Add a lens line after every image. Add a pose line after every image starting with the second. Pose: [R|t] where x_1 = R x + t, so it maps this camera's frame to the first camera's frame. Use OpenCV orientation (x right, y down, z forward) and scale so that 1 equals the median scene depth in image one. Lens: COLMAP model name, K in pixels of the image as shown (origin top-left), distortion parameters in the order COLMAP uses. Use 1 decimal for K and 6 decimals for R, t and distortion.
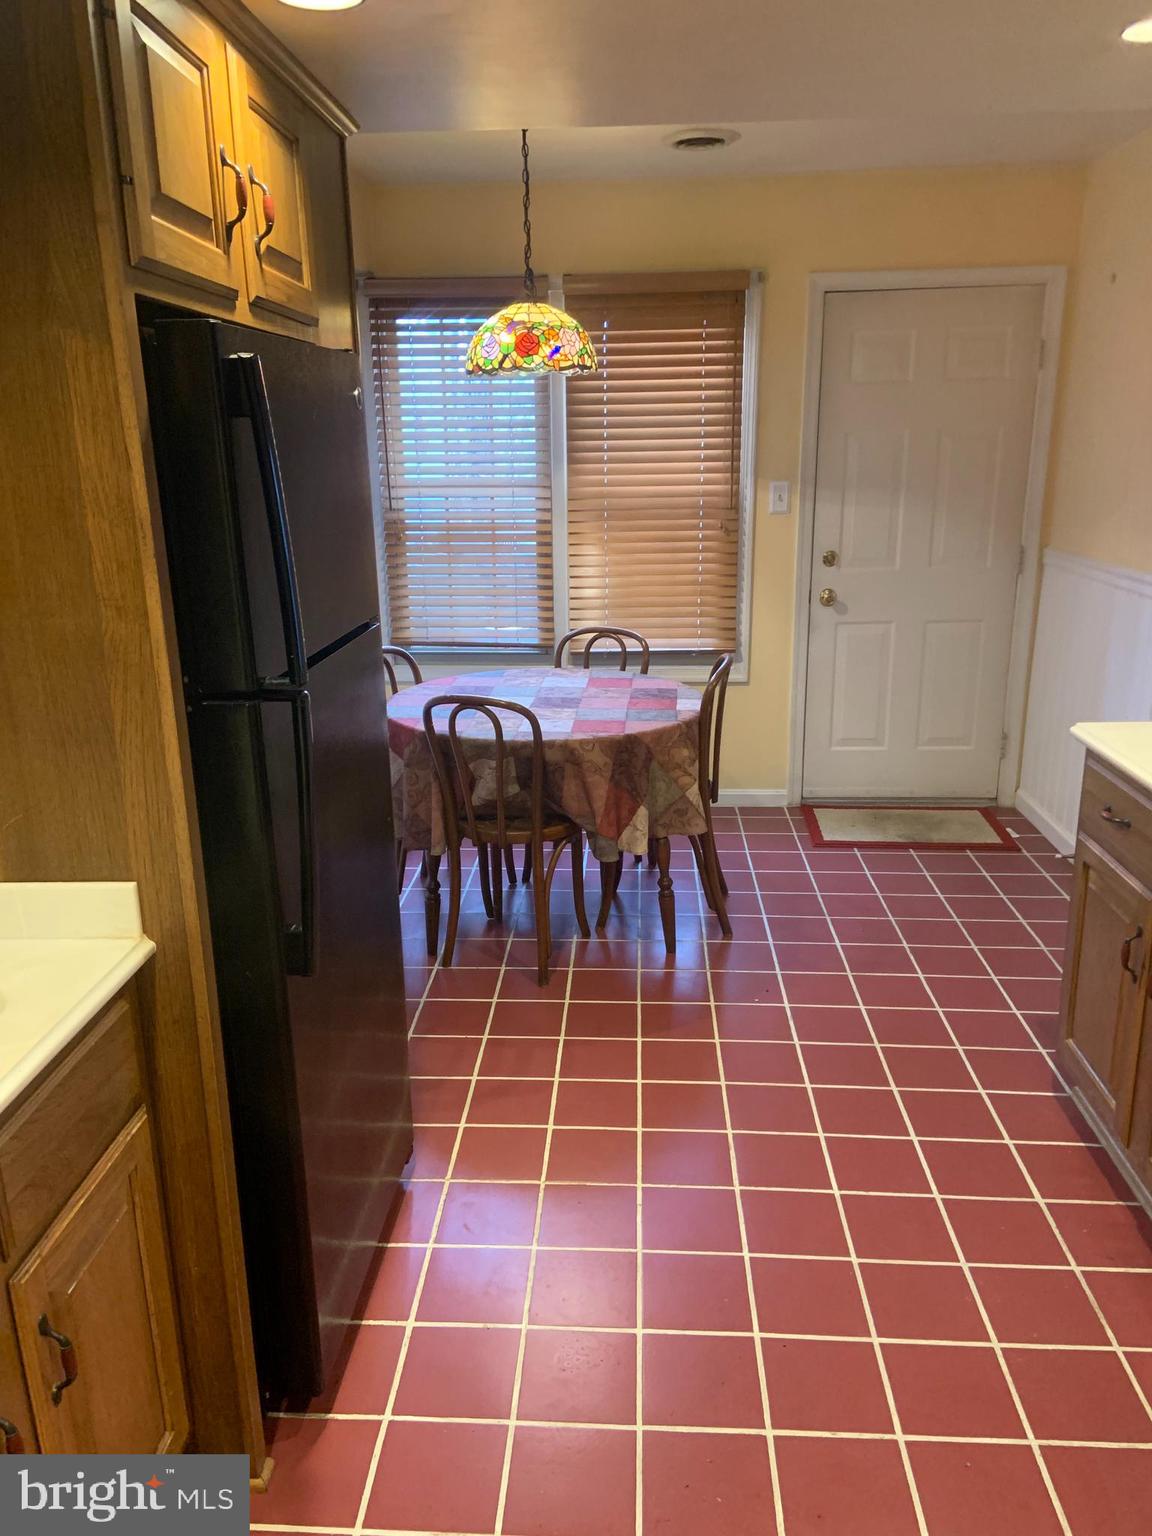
lens RADIAL K [[1163.0, 0, 561.5], [0, 1163.0, 776.7], [0, 0, 1]] dist [0.118194, -0.135764]
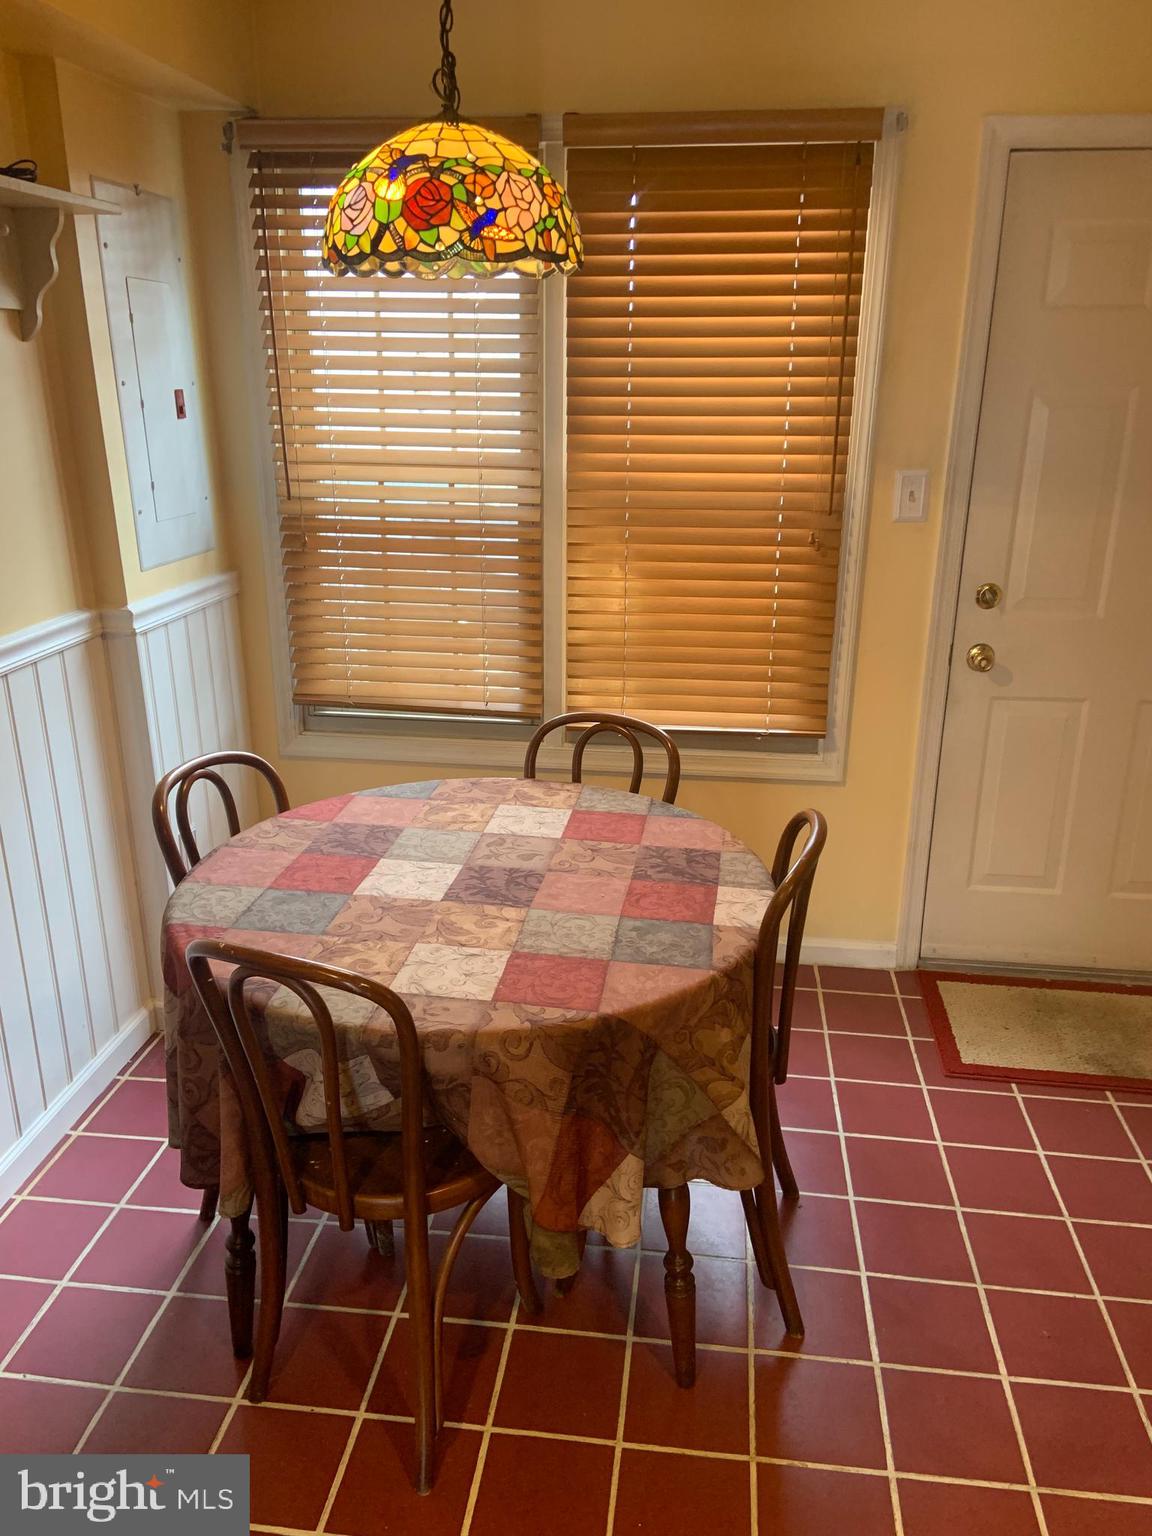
lens RADIAL K [[1163.0, 0, 566.6], [0, 1163.0, 777.6], [0, 0, 1]] dist [0.118194, -0.135764]
pose [[0.997684, 0.039142, -0.055623, 0.049428], [-0.036368, 0.998085, 0.050033, -0.123243], [0.057475, -0.047895, 0.997197, 0.394197]]
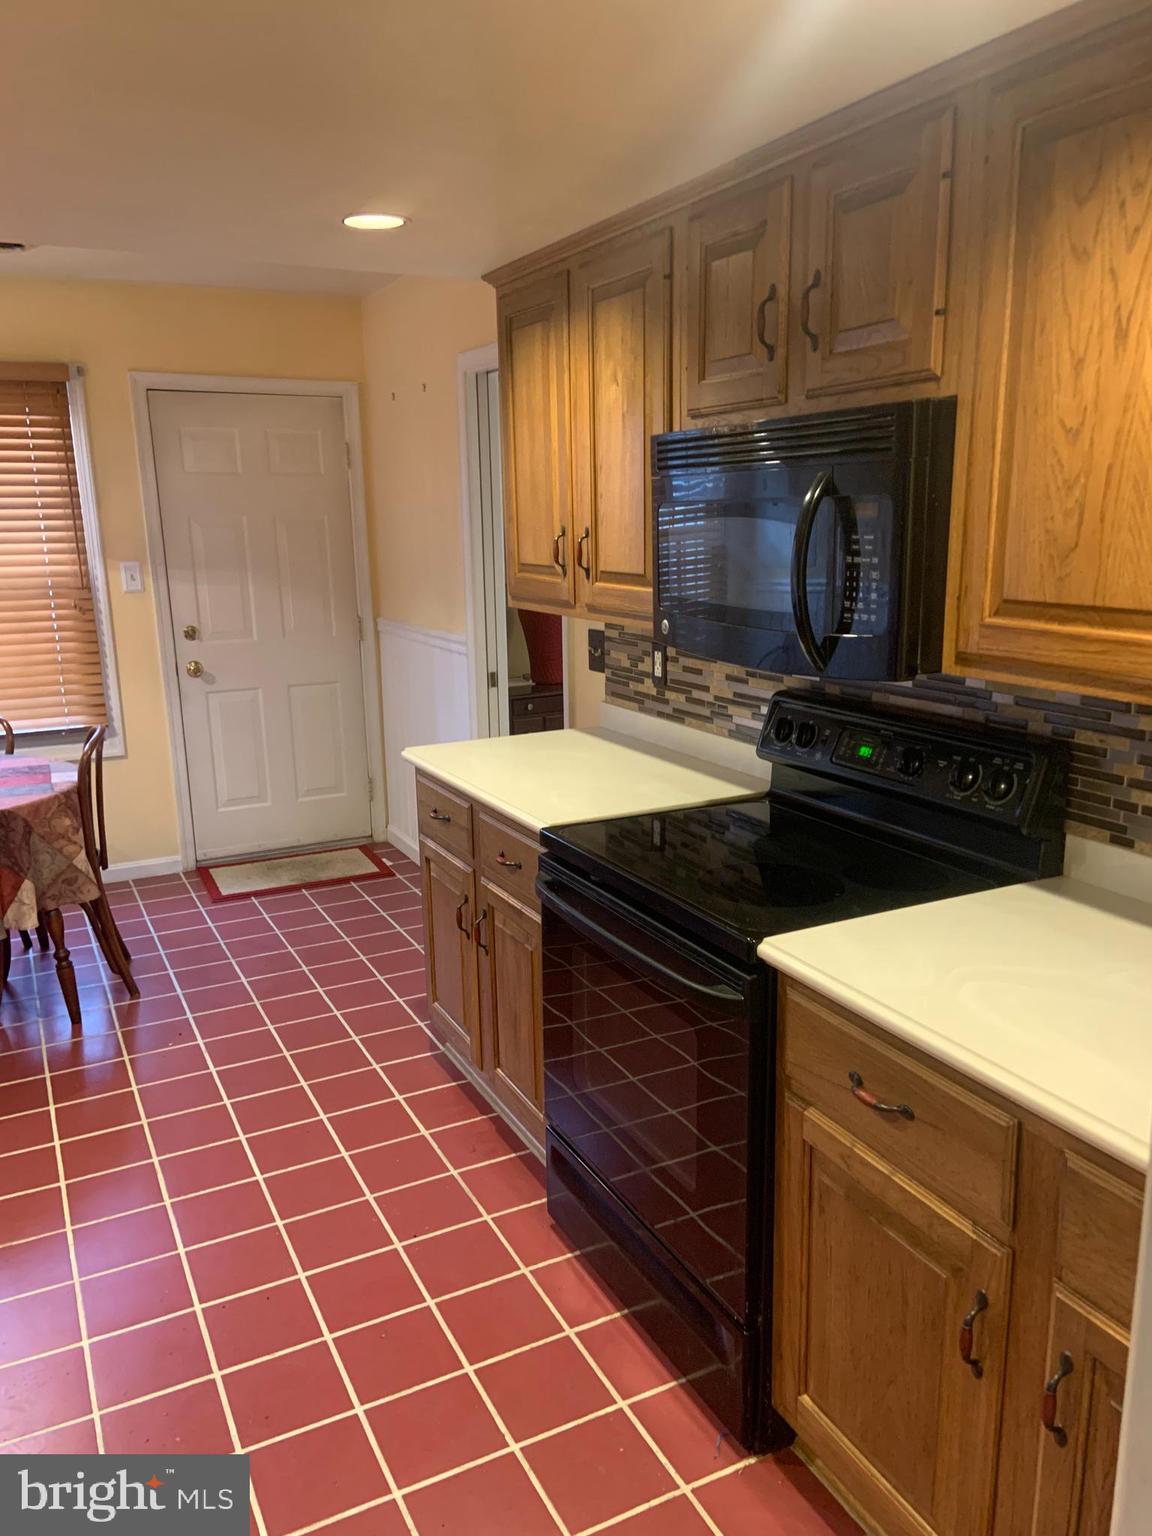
lens RADIAL K [[1163.0, 0, 574.4], [0, 1163.0, 779.6], [0, 0, 1]] dist [0.118194, -0.135764]
pose [[0.863672, -0.111397, 0.491590, -0.011541], [0.144143, 0.989129, -0.029102, 0.029056], [-0.483004, 0.095994, 0.870340, -0.091810]]
